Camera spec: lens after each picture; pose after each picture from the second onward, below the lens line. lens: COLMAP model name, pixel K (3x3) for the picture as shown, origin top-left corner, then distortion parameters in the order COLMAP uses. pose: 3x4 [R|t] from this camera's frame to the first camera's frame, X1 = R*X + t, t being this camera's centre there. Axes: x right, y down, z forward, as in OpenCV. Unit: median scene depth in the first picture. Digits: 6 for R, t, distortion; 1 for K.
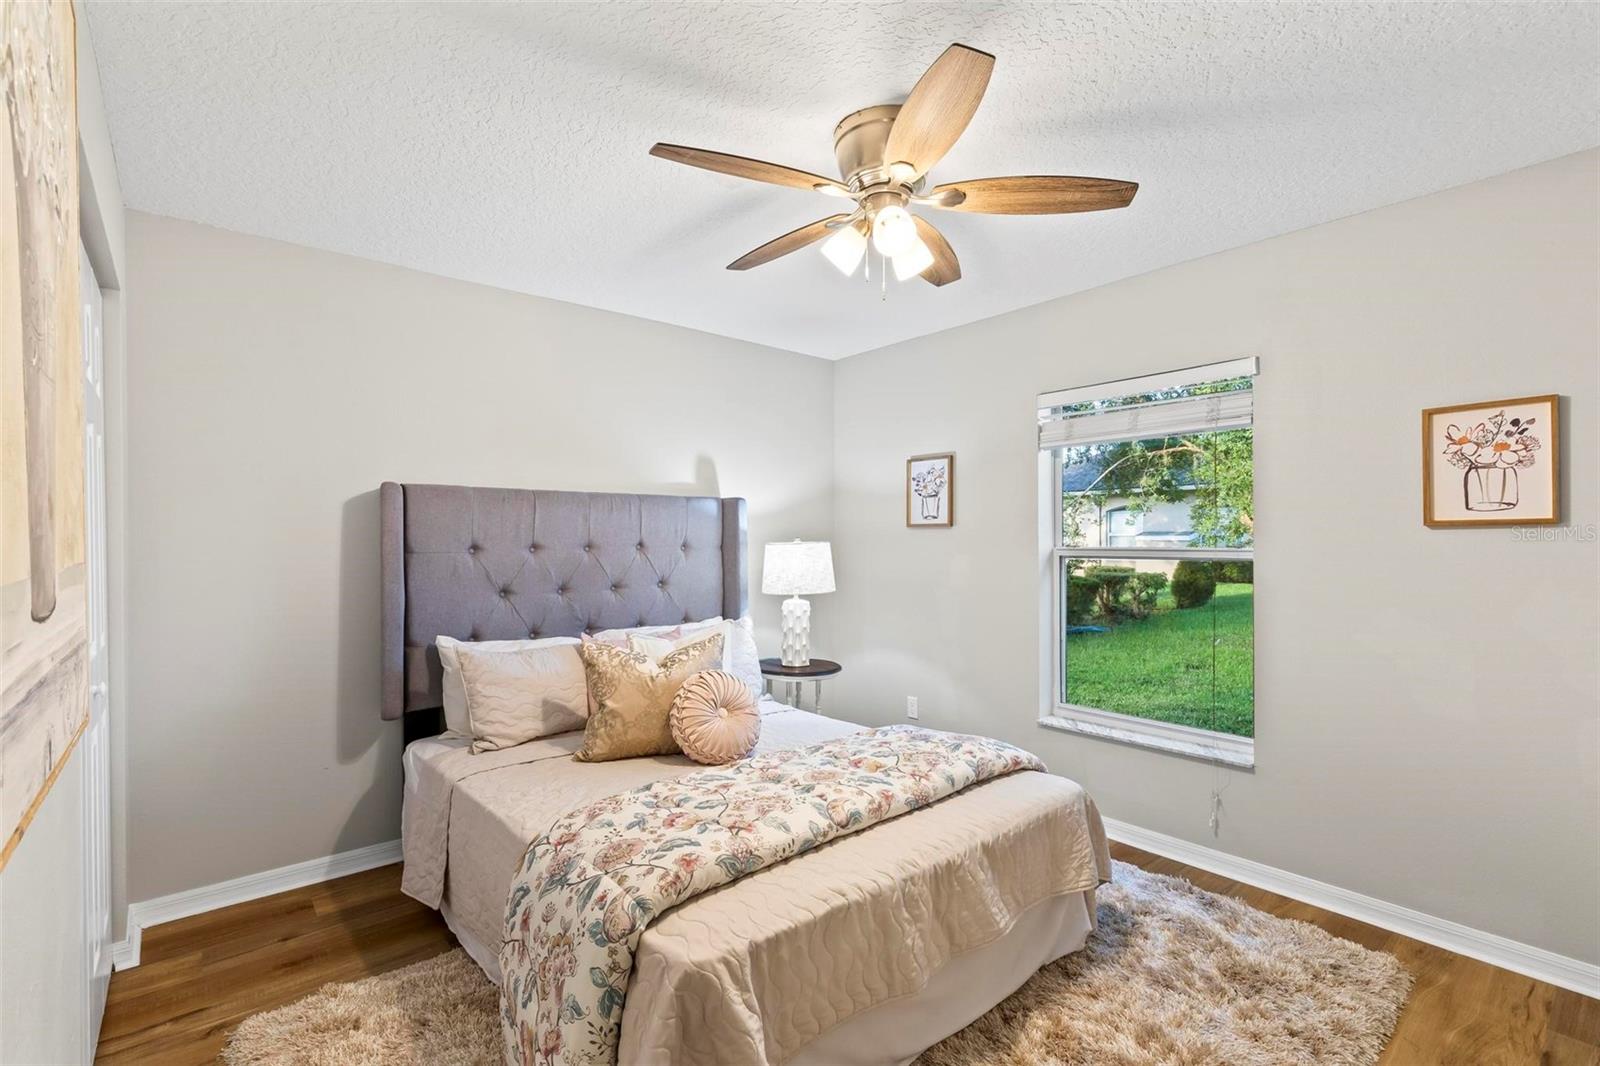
lens RADIAL K [[718.7, 0, 791.3], [0, 718.7, 537.1], [0, 0, 1]] dist [0.012534, -0.000837]
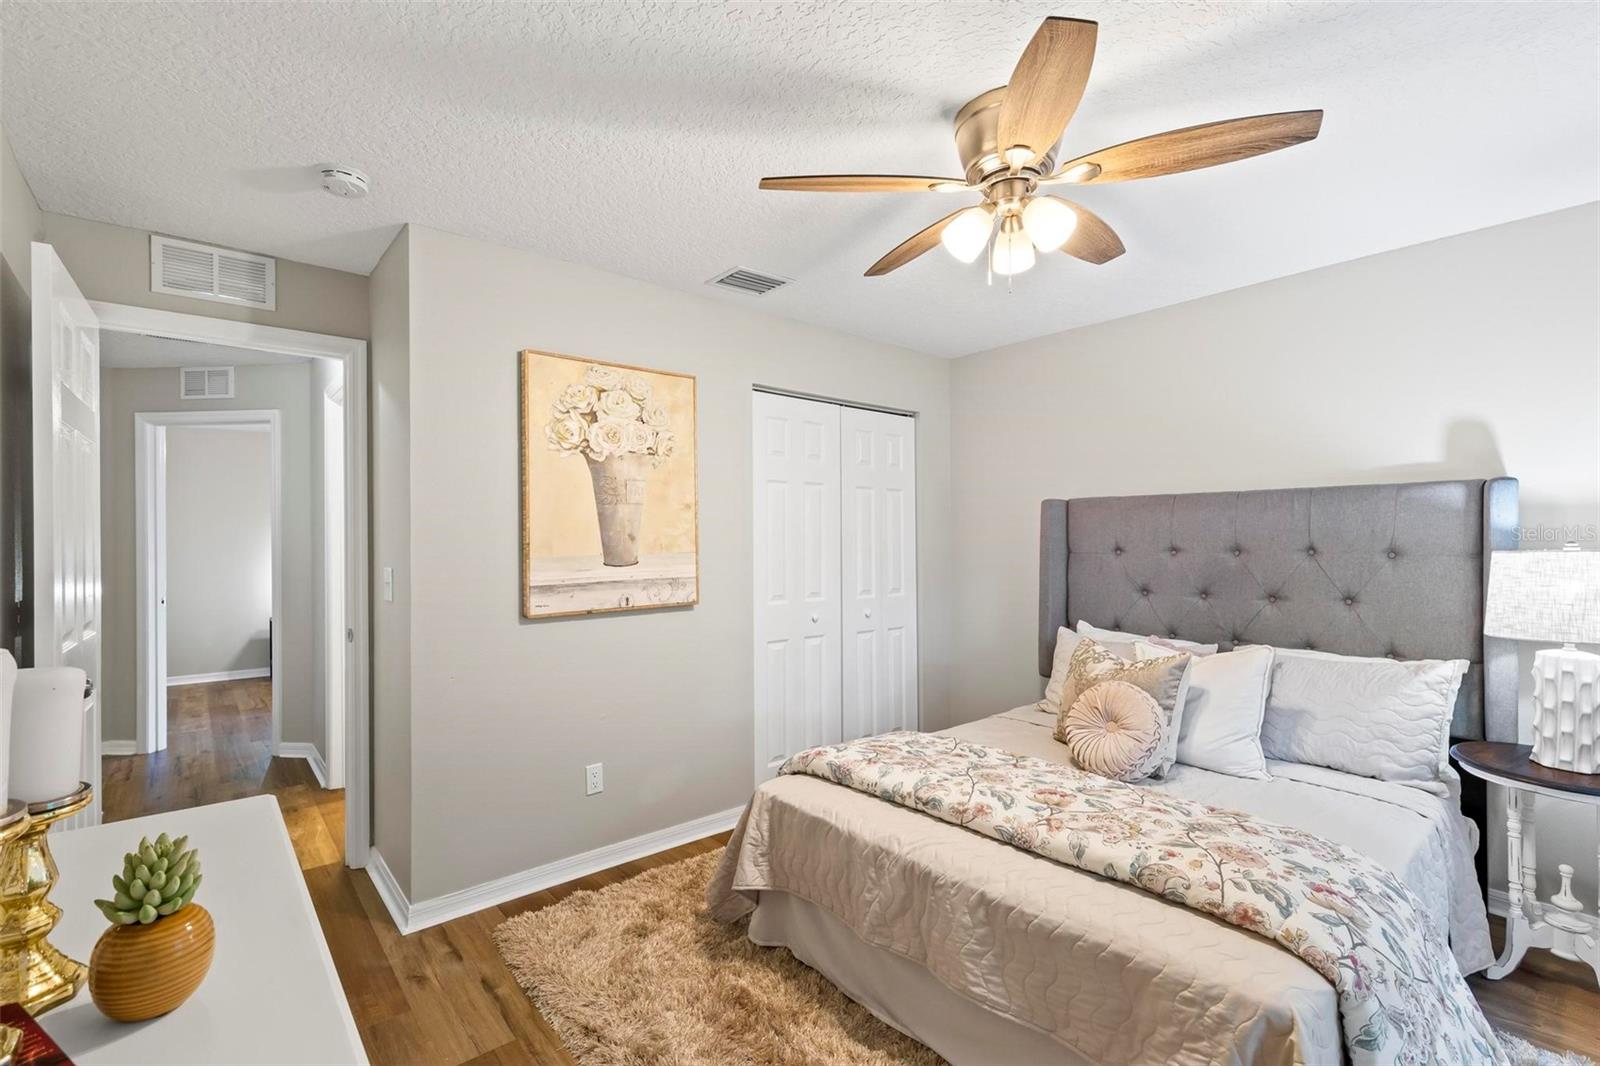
lens RADIAL K [[718.7, 0, 790.6], [0, 718.7, 542.4], [0, 0, 1]] dist [0.012534, -0.000837]
pose [[0.004343, 0.007993, -0.999959, 0.980296], [0.008344, 0.999933, 0.008029, -0.014327], [0.999956, -0.008378, 0.004276, 0.649305]]
